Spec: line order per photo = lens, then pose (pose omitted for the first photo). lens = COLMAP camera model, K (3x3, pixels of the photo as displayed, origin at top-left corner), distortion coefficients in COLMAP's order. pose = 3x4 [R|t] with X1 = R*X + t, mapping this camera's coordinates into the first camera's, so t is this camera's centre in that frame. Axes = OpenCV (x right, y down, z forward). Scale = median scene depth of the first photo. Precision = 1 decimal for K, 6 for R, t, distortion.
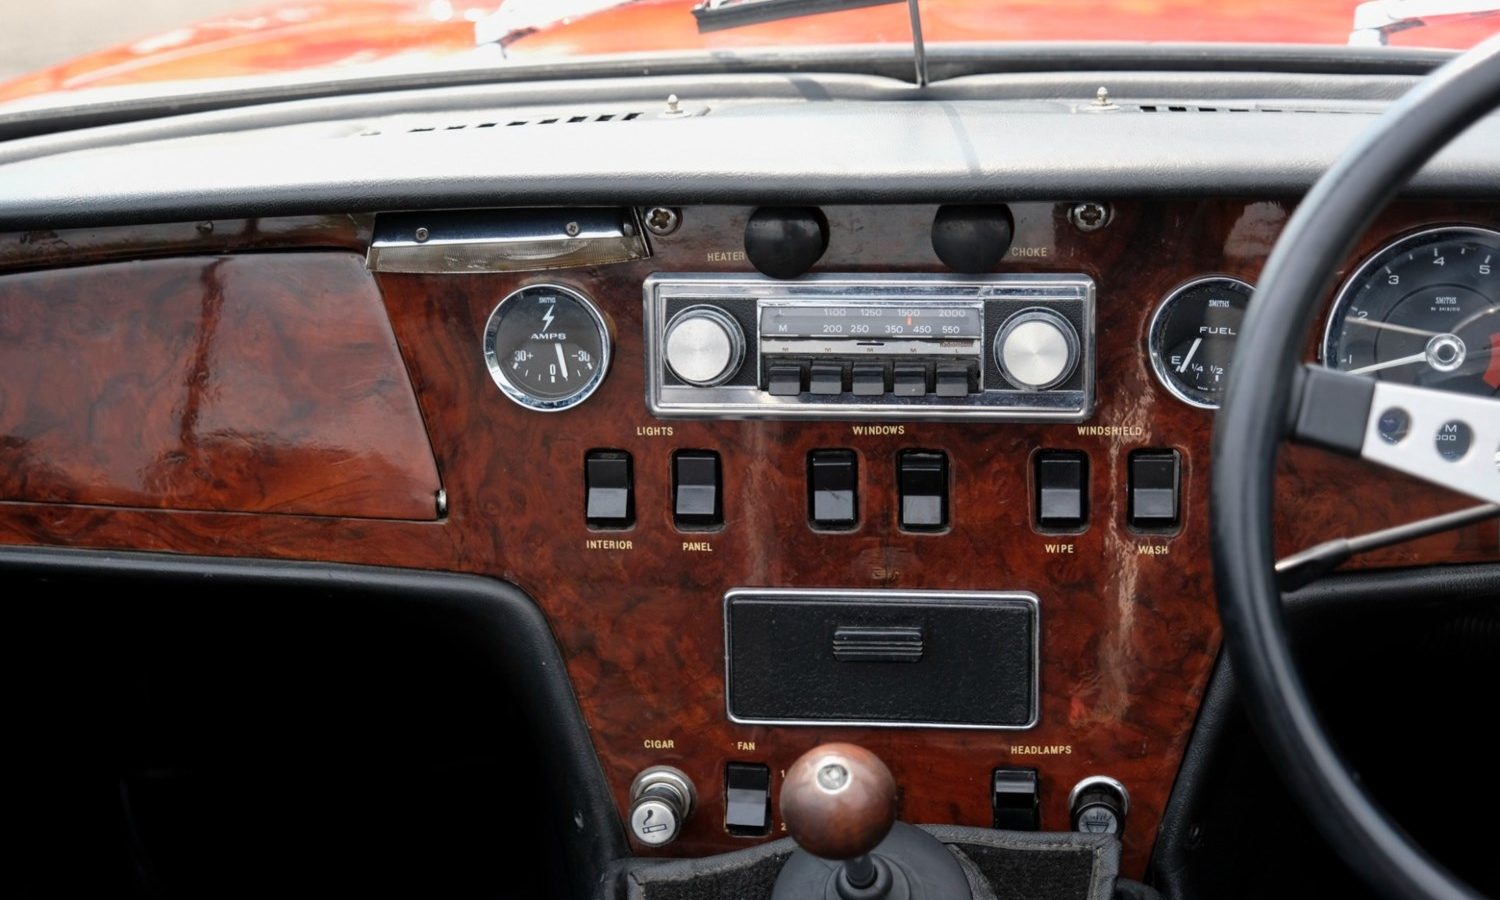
lens RADIAL K [[2240.3, 0, 750.0], [0, 2240.3, 450.0], [0, 0, 1]] dist [-0.027677, 0.029684]
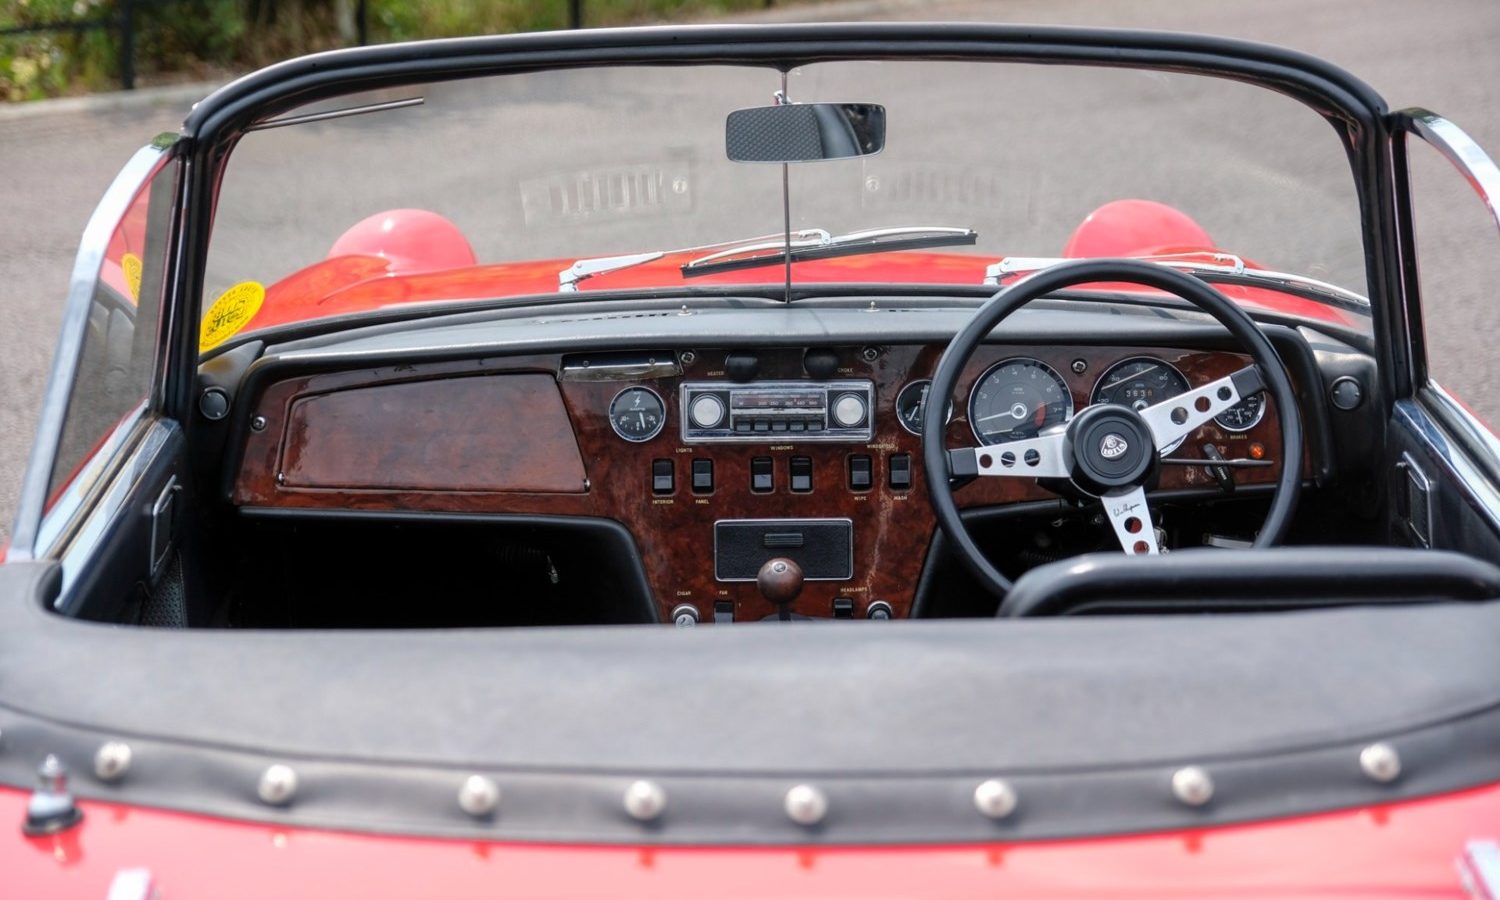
lens RADIAL K [[2240.3, 0, 750.0], [0, 2240.3, 450.0], [0, 0, 1]] dist [-0.027677, 0.029684]
pose [[0.993563, -0.007397, 0.113041, -0.236357], [0.019027, 0.994587, -0.102153, 0.228355], [-0.111674, 0.103647, 0.988325, -1.281002]]
